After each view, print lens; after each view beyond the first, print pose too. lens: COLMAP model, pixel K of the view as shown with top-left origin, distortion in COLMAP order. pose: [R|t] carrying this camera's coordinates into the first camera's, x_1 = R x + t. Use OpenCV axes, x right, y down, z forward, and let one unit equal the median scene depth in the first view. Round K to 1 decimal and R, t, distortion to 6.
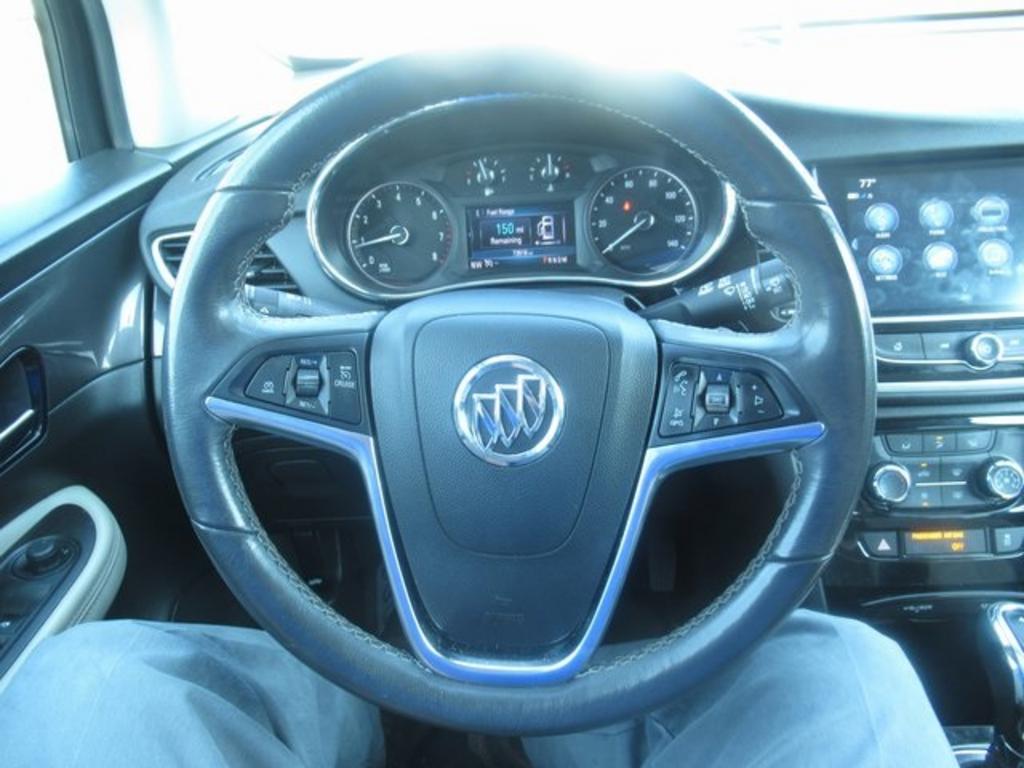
lens RADIAL K [[793.0, 0, 509.9], [0, 793.0, 378.3], [0, 0, 1]] dist [0.000016, 0.004834]
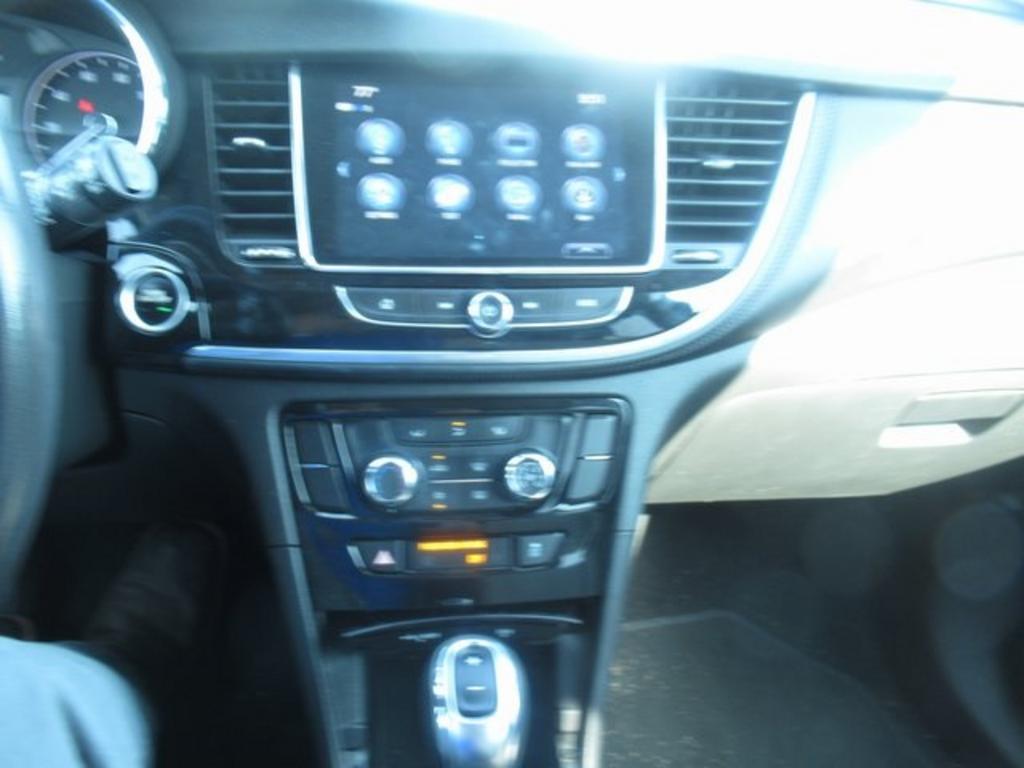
lens RADIAL K [[793.0, 0, 509.9], [0, 793.0, 378.3], [0, 0, 1]] dist [0.000016, 0.004834]
pose [[0.984937, 0.030035, 0.170285, 0.429659], [-0.032915, 0.999358, 0.014116, 0.015751], [-0.169752, -0.019508, 0.985294, 0.193728]]
